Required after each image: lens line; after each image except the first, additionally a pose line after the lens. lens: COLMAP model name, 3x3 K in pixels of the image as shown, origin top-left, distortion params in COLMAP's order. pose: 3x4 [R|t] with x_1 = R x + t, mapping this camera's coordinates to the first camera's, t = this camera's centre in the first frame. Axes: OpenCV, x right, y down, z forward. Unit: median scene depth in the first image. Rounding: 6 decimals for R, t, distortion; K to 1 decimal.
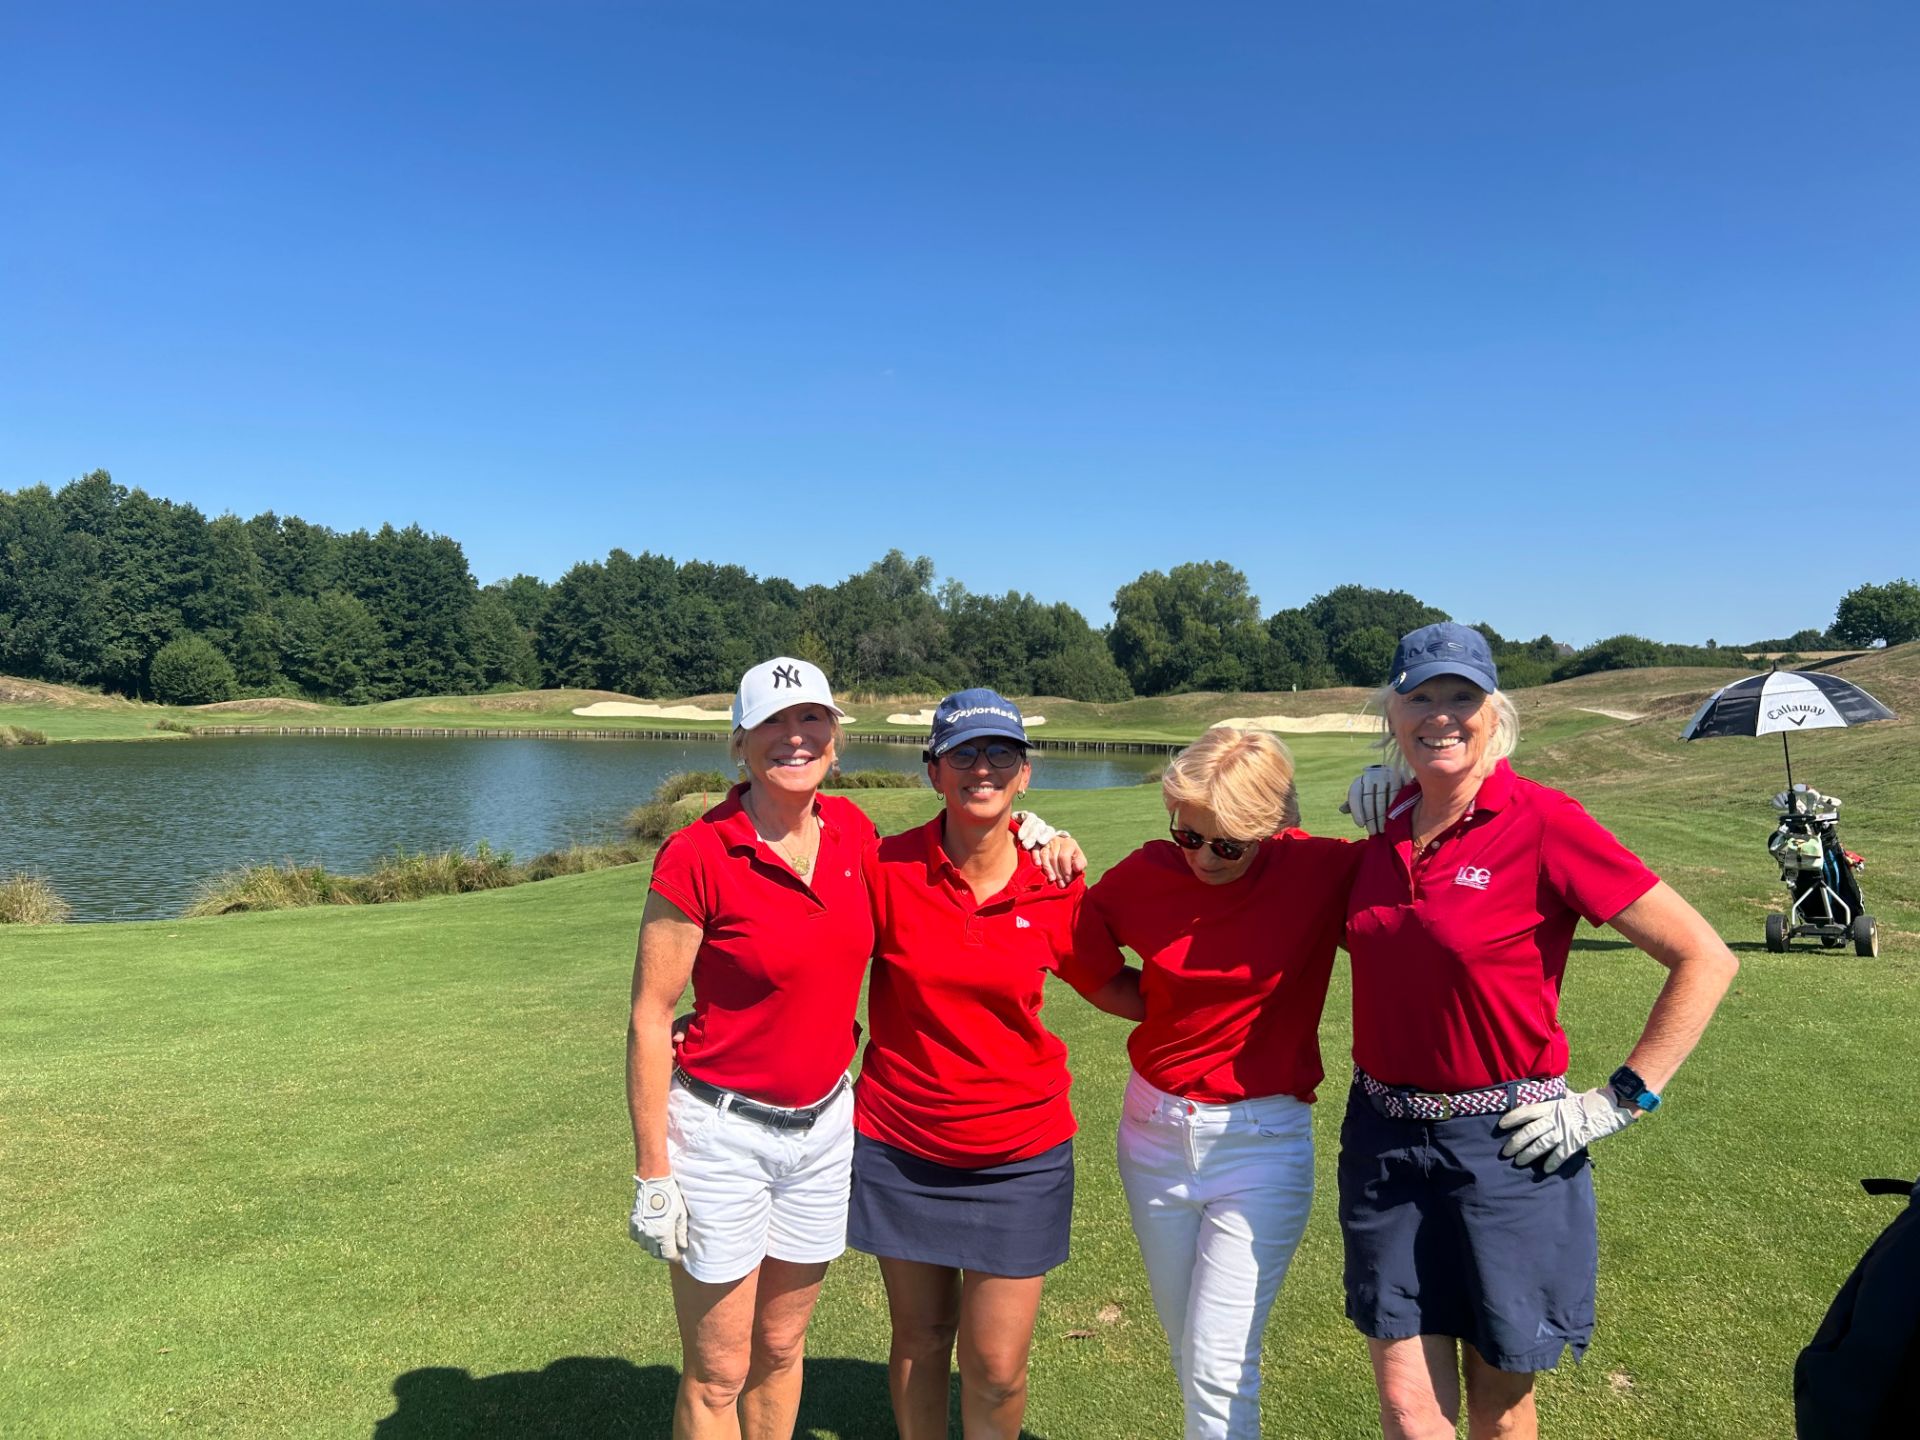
lens RADIAL K [[1571.8, 0, 960.0], [0, 1571.8, 720.0], [0, 0, 1]] dist [0.073700, -0.098833]
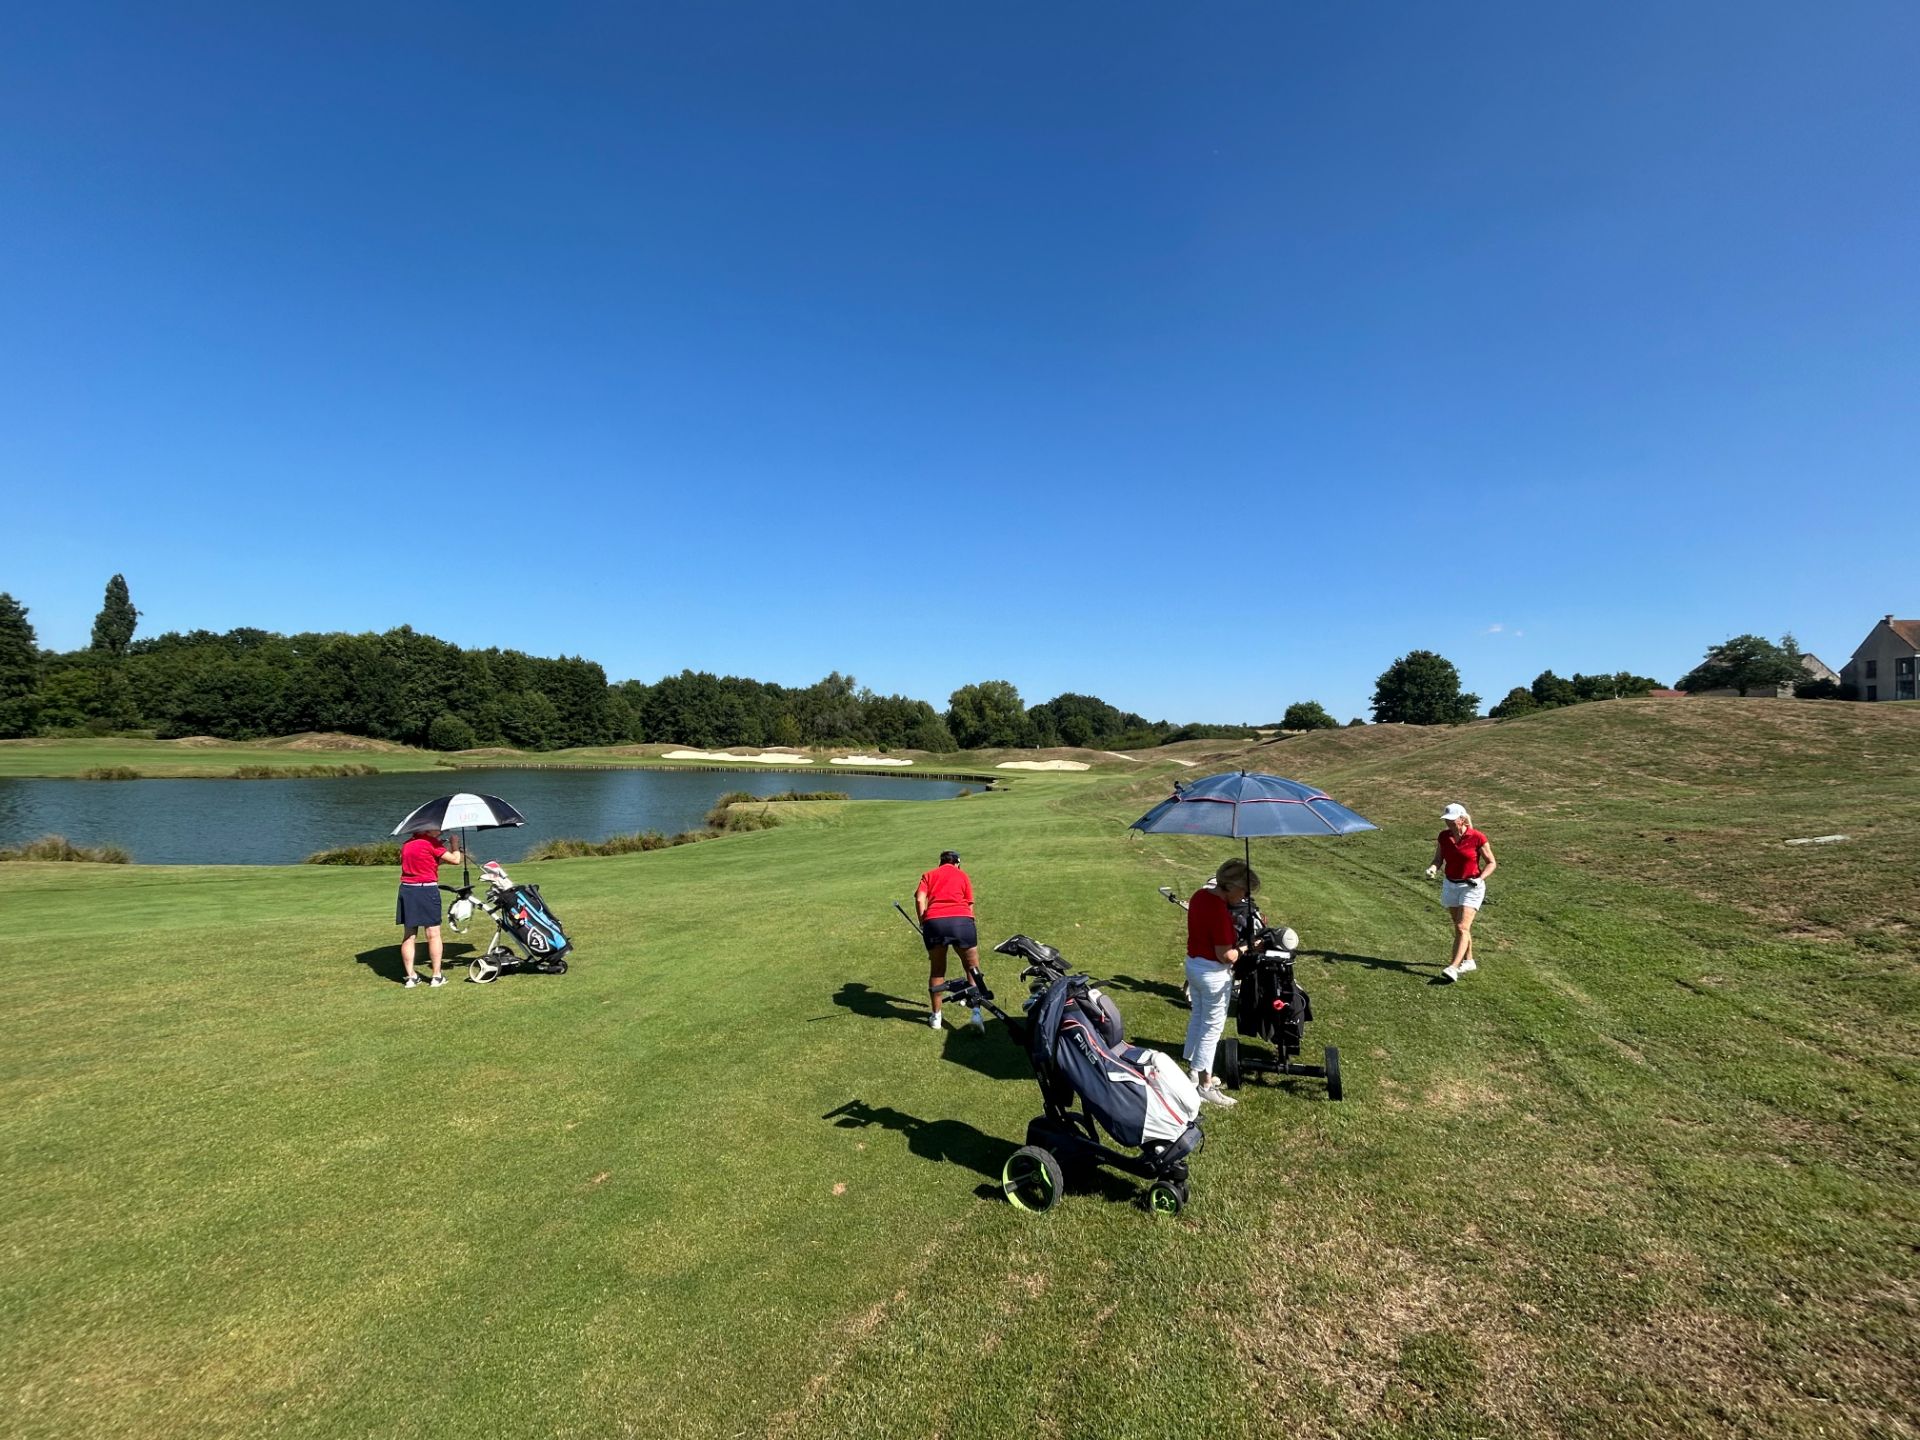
lens RADIAL K [[1024.3, 0, 968.0], [0, 1024.3, 676.3], [0, 0, 1]] dist [-0.002766, -0.000970]
pose [[0.996014, 0.009964, 0.088640, 0.008312], [-0.004316, 0.997961, -0.063681, -0.023343], [-0.089094, 0.063044, 0.994026, -0.242975]]
